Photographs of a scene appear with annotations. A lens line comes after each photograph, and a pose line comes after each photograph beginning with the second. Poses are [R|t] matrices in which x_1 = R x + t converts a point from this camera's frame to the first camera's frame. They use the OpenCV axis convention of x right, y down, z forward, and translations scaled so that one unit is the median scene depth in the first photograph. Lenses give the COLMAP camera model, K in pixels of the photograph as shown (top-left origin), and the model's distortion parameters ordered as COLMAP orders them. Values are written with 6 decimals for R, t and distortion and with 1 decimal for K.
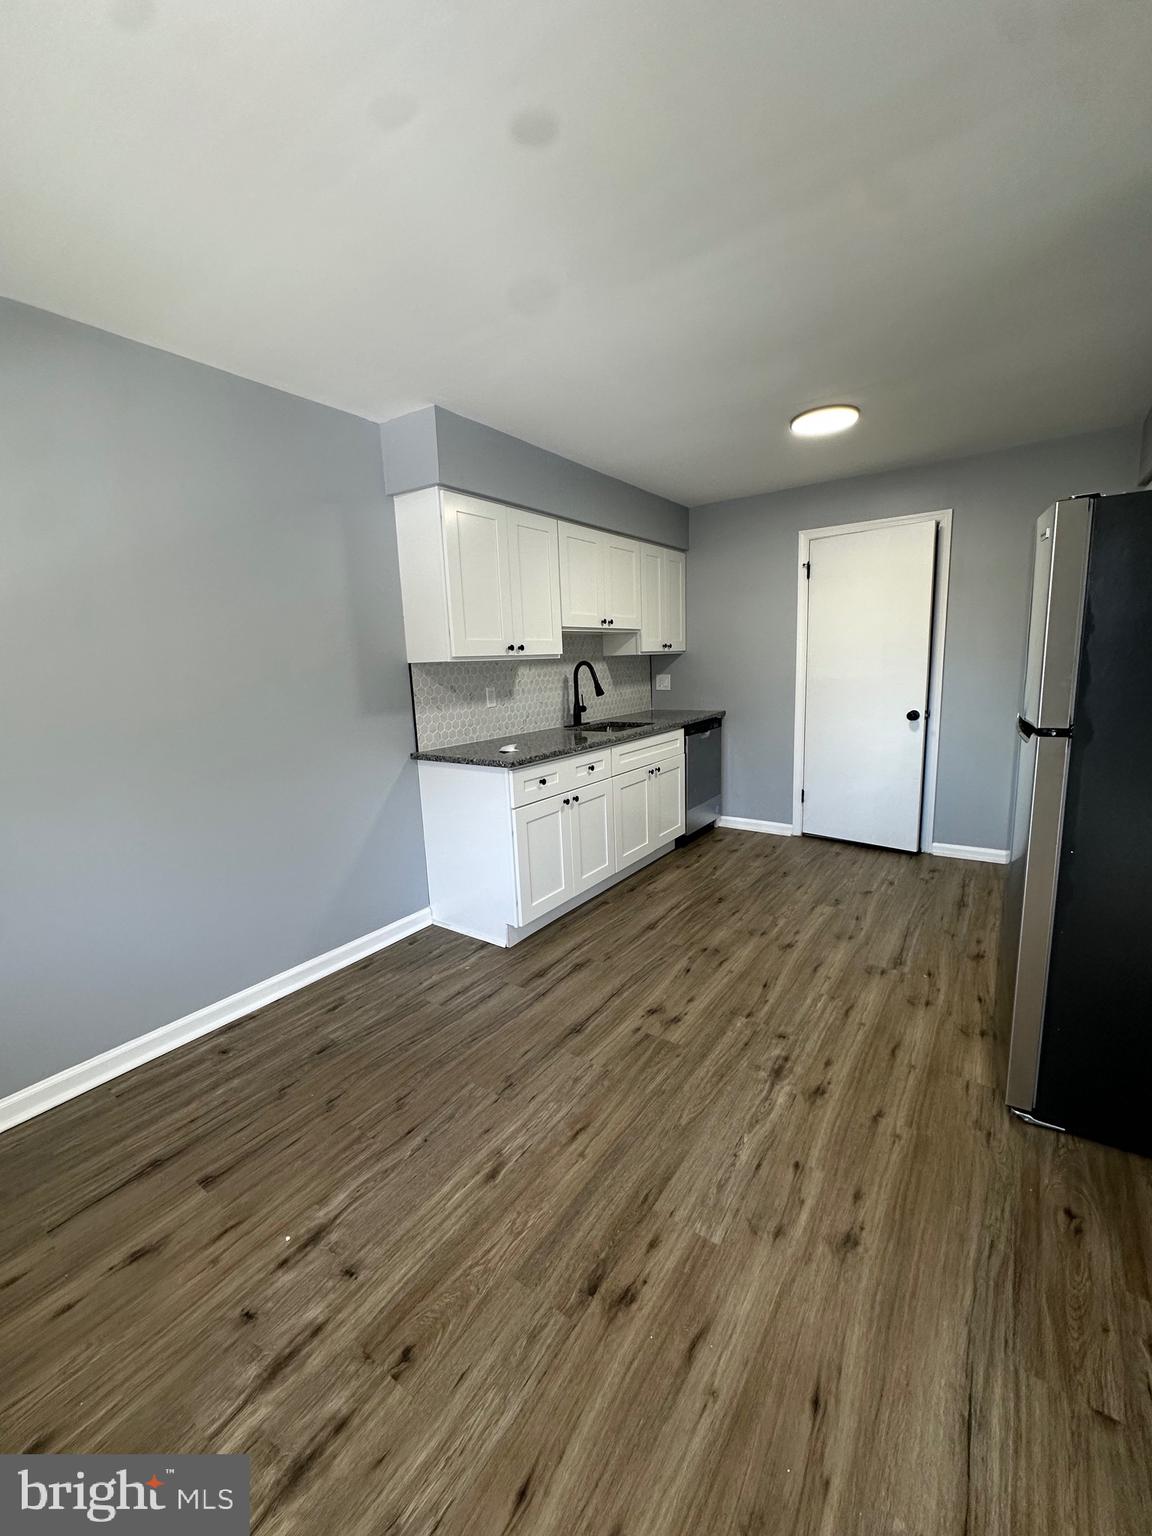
lens RADIAL K [[611.9, 0, 576.0], [0, 611.9, 768.0], [0, 0, 1]] dist [-0.002504, 0.000485]
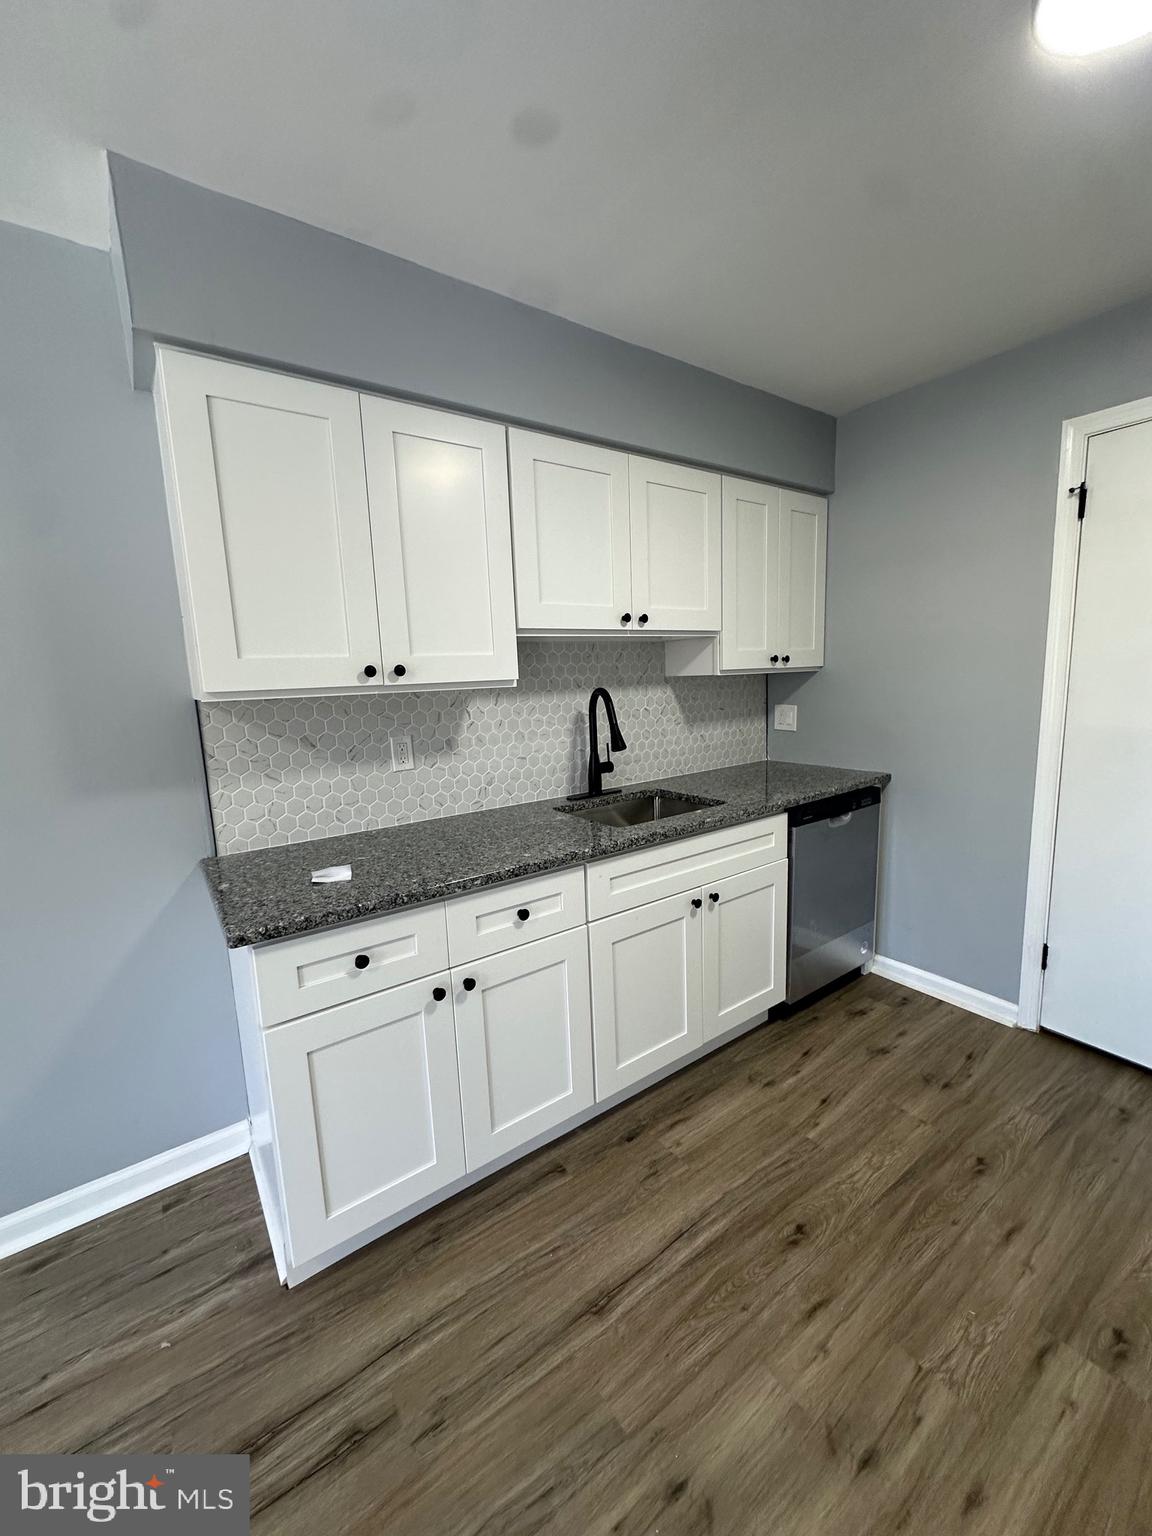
lens RADIAL K [[611.5, 0, 576.7], [0, 611.5, 766.5], [0, 0, 1]] dist [-0.003989, 0.000695]
pose [[0.945956, 0.053234, -0.319896, 0.226865], [-0.056333, 0.998412, -0.000436, -0.126299], [0.319365, 0.018434, 0.947453, 0.570084]]
